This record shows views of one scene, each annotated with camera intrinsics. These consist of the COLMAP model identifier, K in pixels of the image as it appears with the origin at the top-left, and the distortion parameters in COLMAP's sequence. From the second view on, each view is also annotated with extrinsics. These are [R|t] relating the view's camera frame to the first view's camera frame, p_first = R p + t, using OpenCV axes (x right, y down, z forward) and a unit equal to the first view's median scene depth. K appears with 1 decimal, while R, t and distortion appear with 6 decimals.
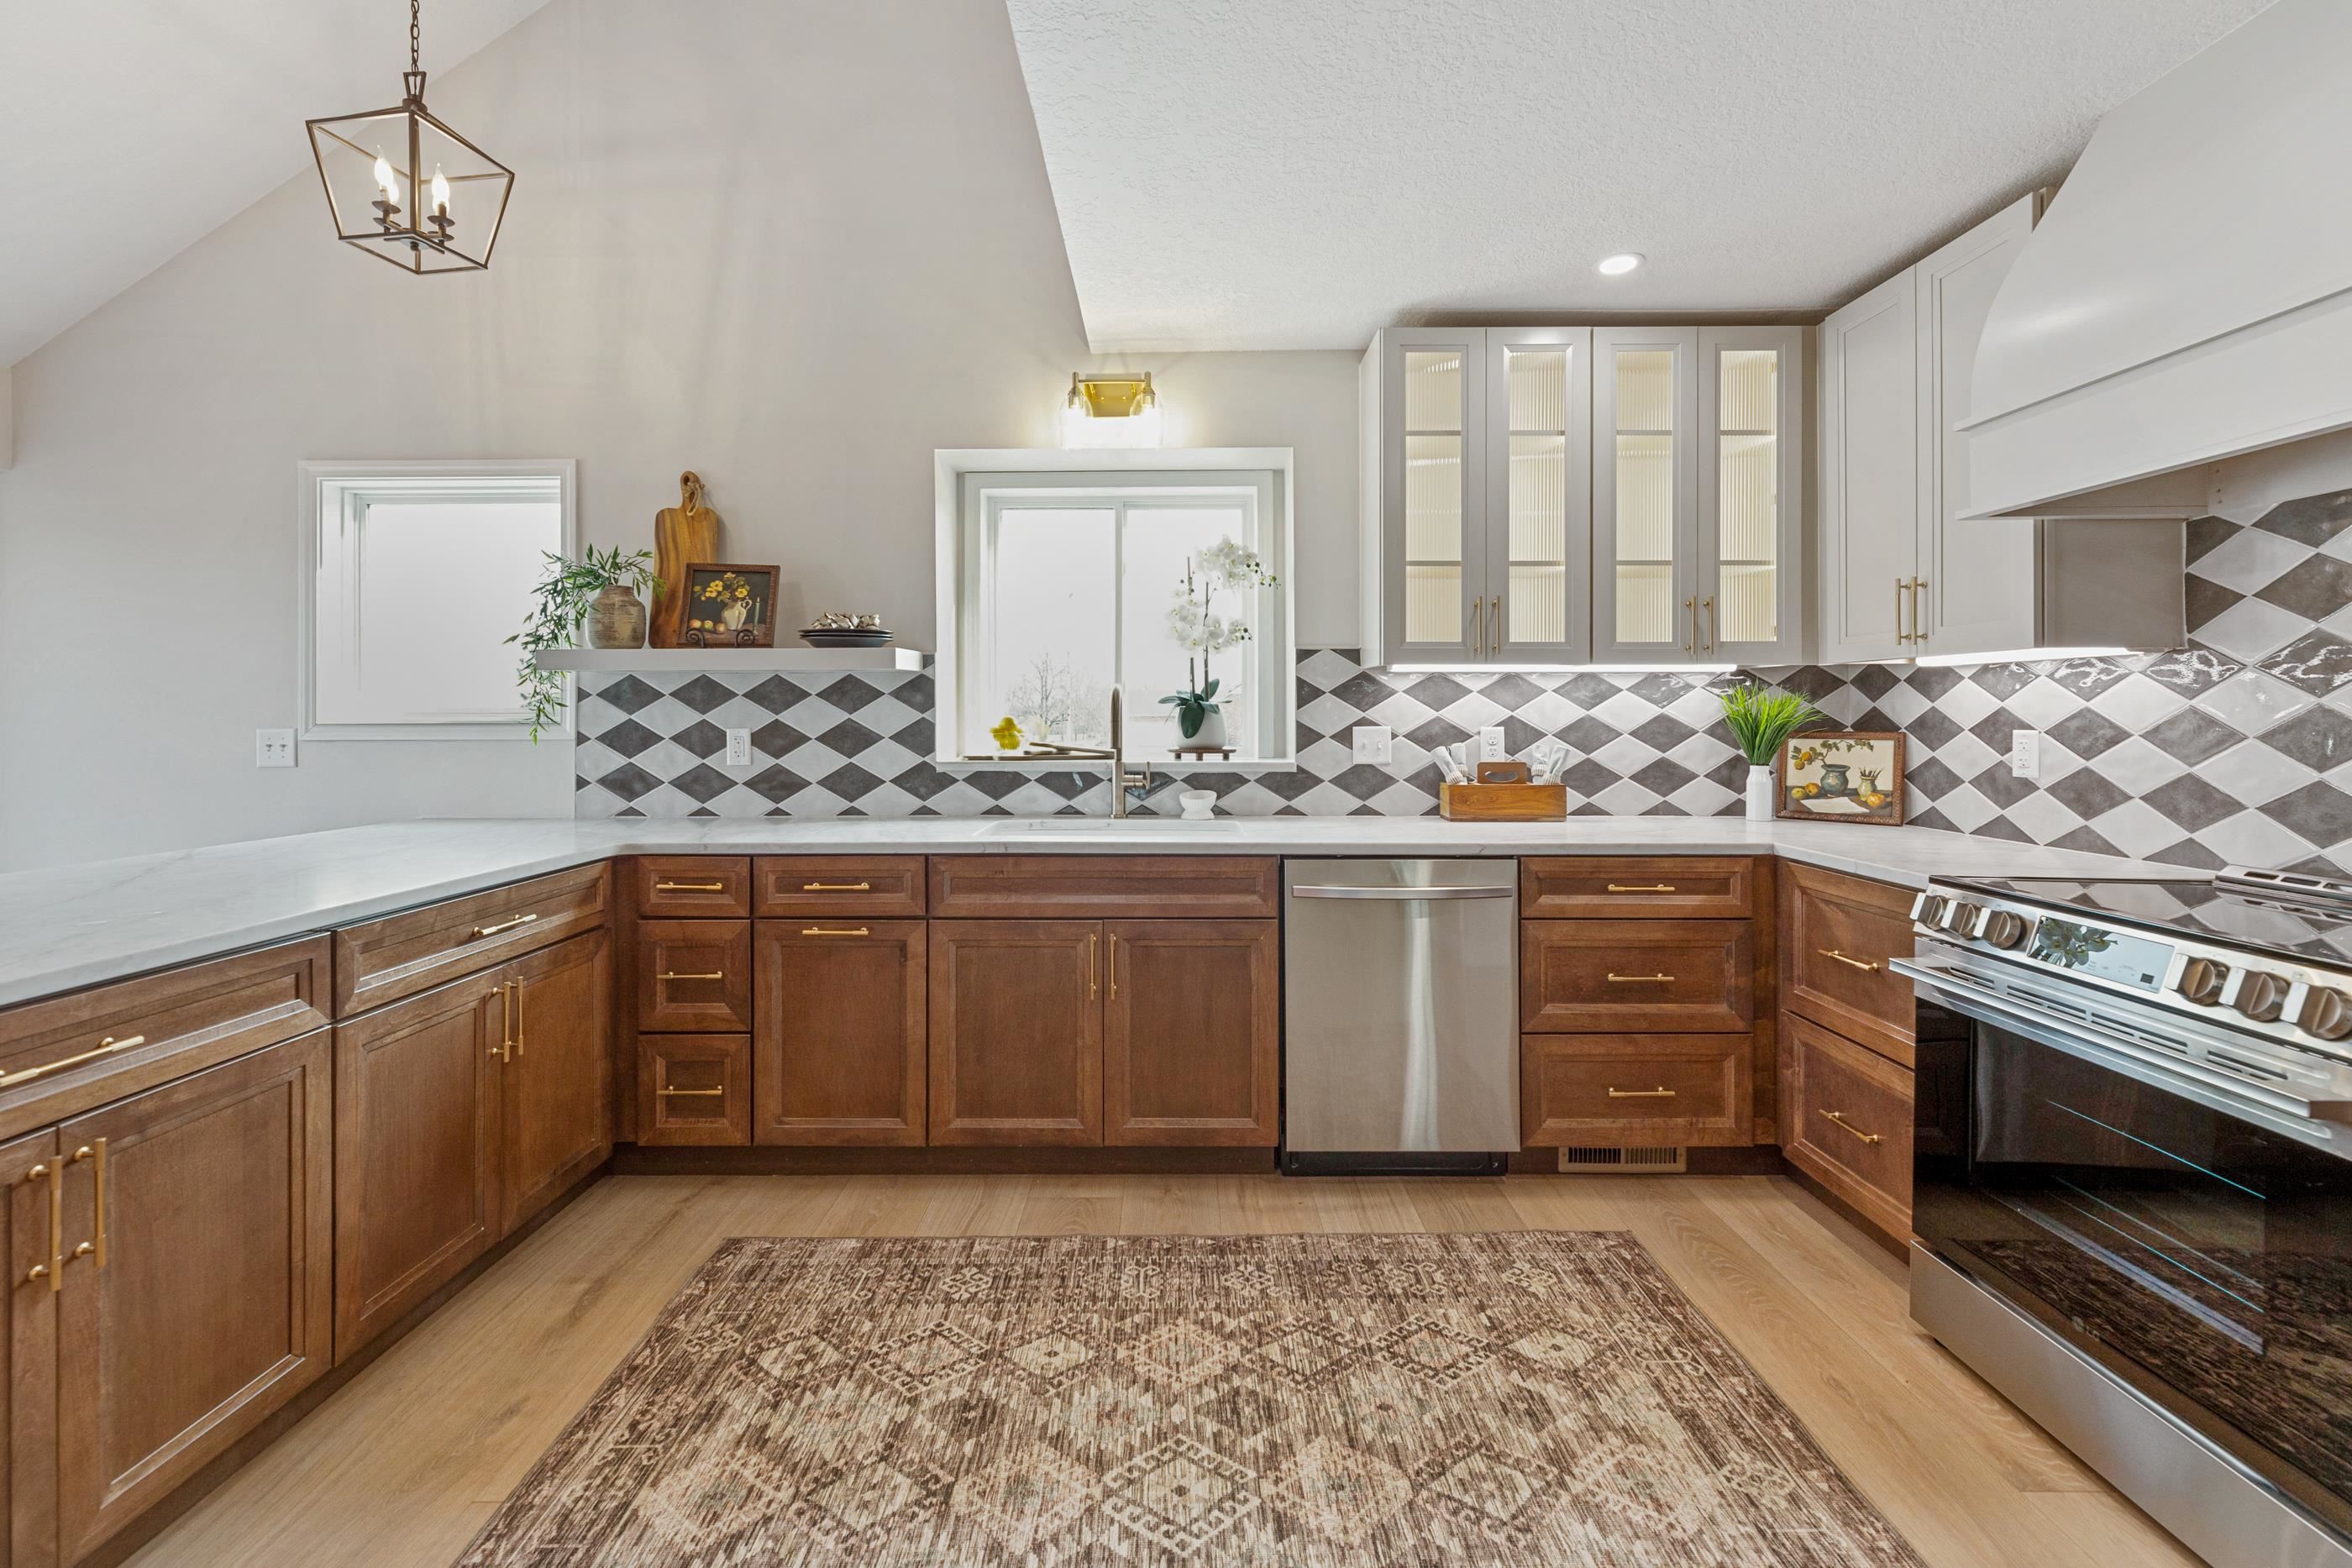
lens RADIAL K [[951.6, 0, 1134.6], [0, 951.6, 710.2], [0, 0, 1]] dist [0.001782, 0.000049]
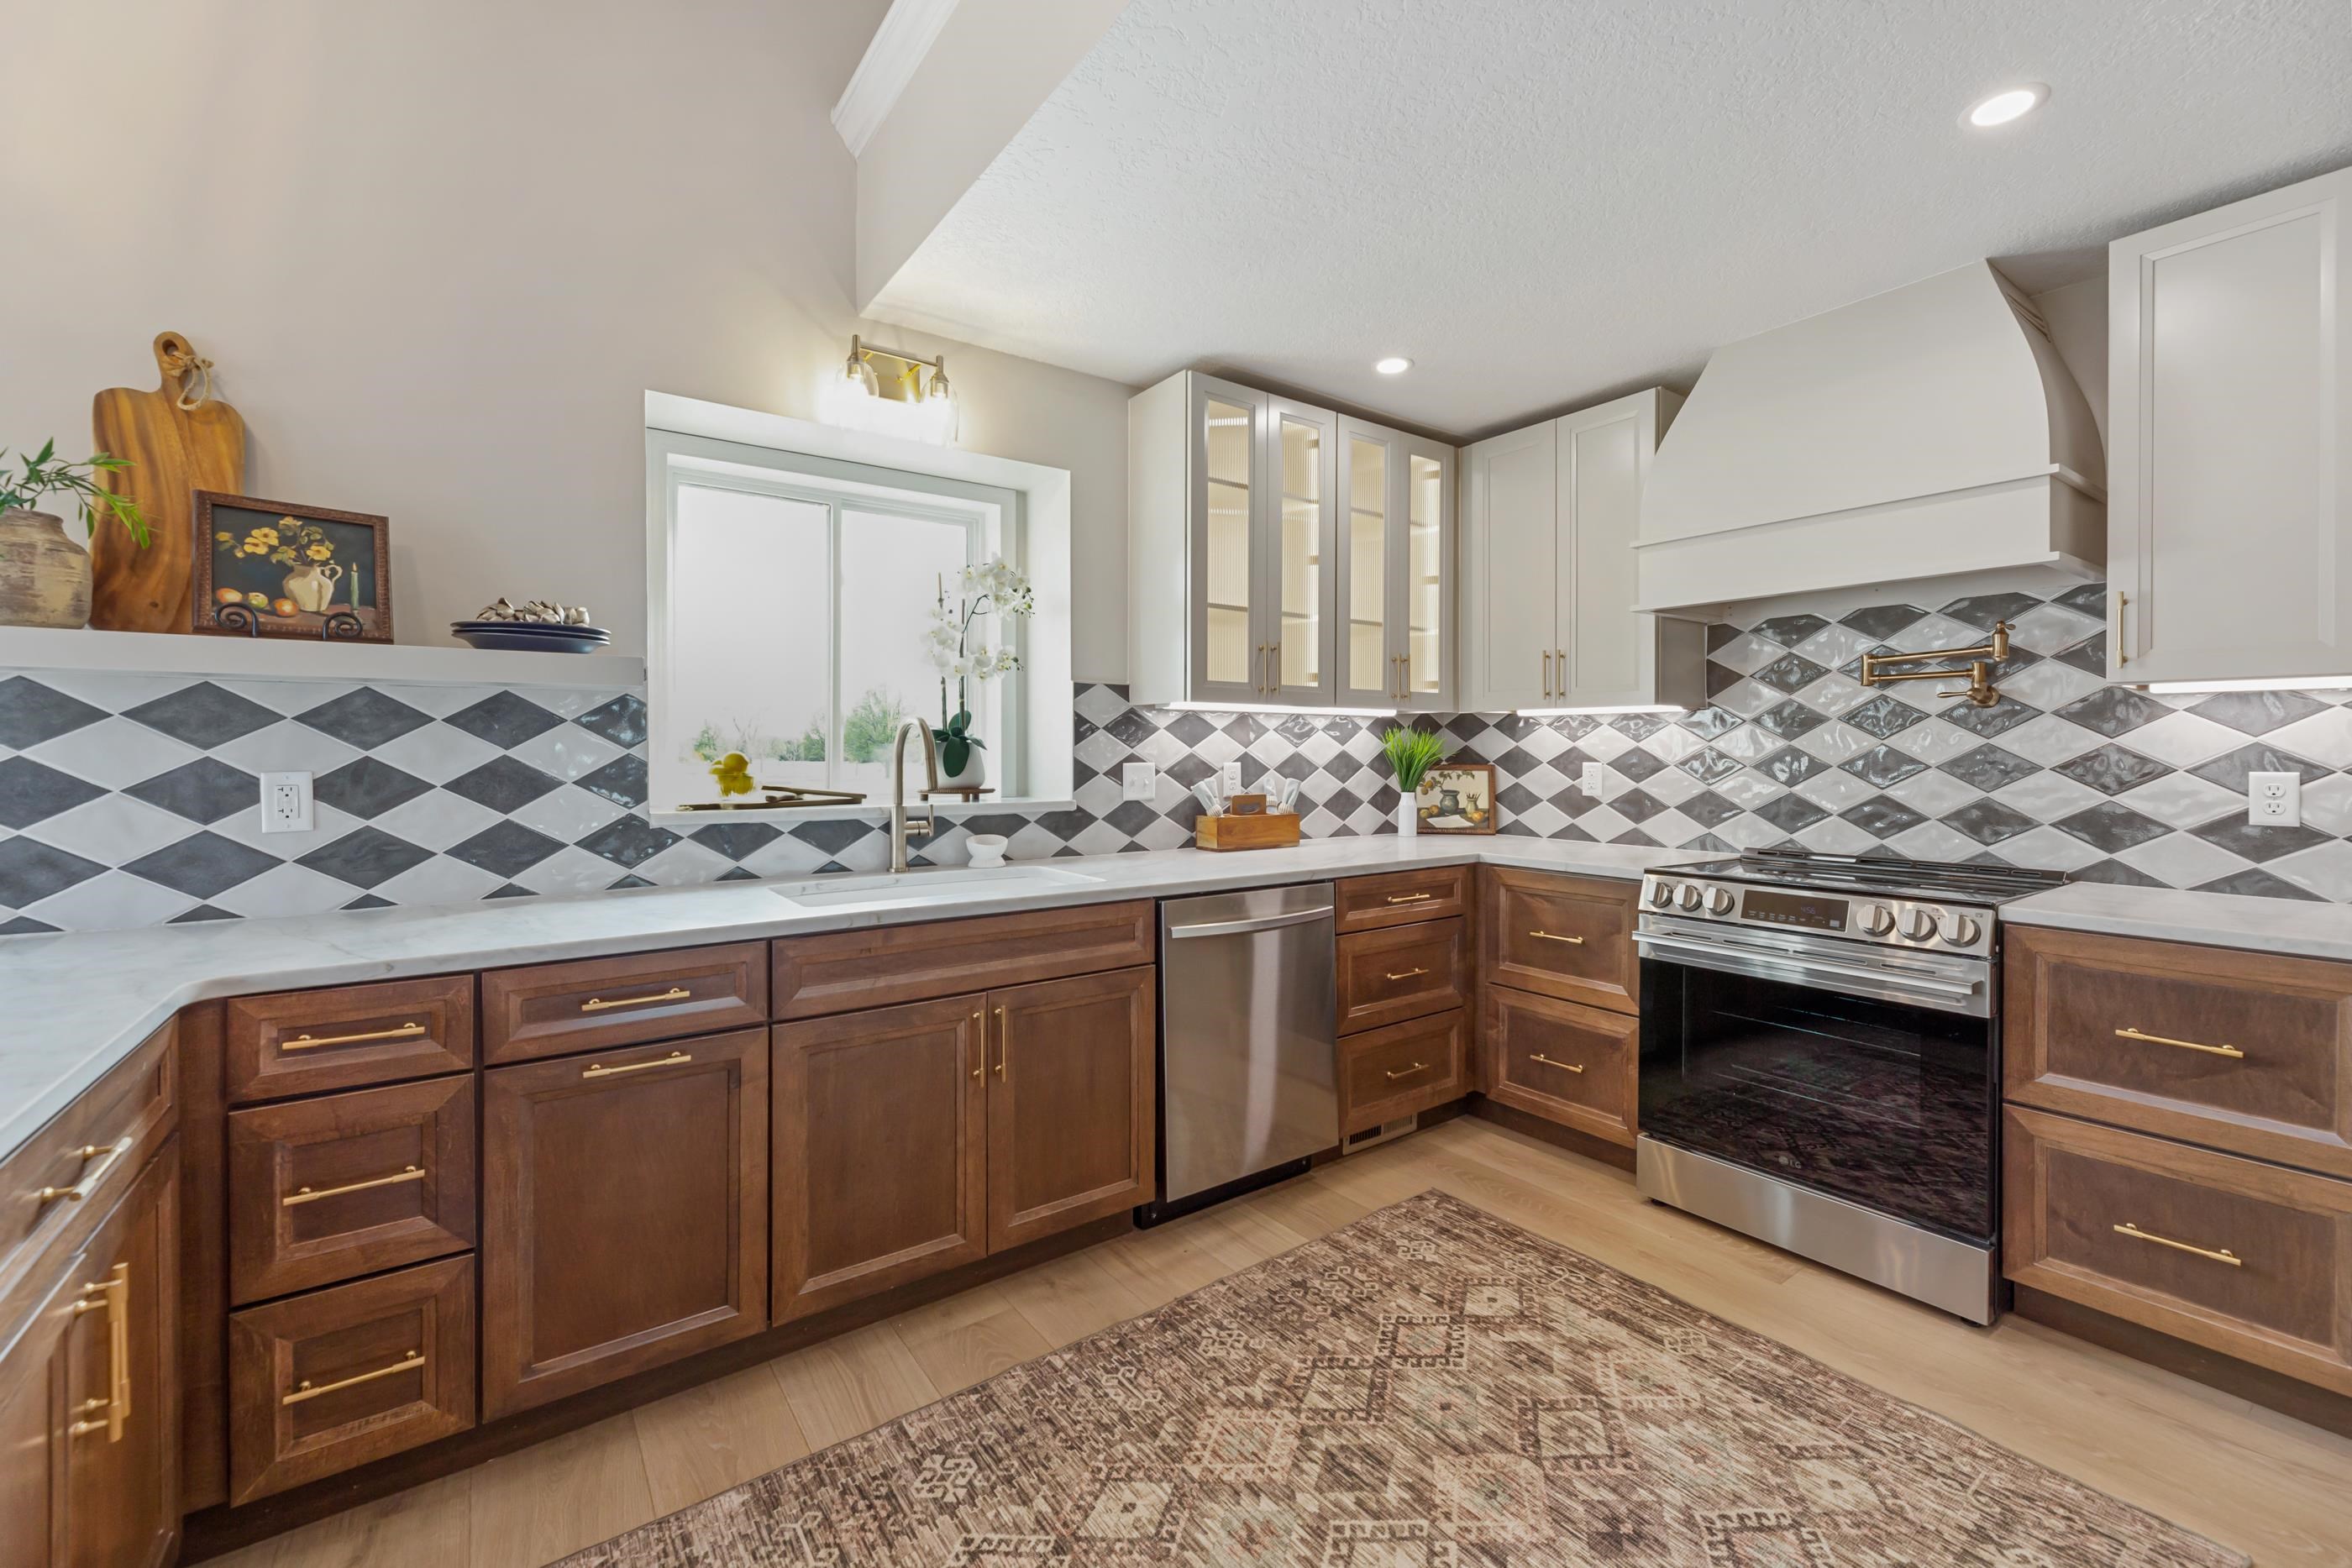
lens RADIAL K [[951.6, 0, 1161.4], [0, 951.6, 749.2], [0, 0, 1]] dist [0.001782, 0.000049]
pose [[0.812231, 0.002406, 0.583331, -0.402836], [-0.004301, 0.999989, 0.001863, 0.001170], [-0.583320, -0.004022, 0.812232, 0.216364]]
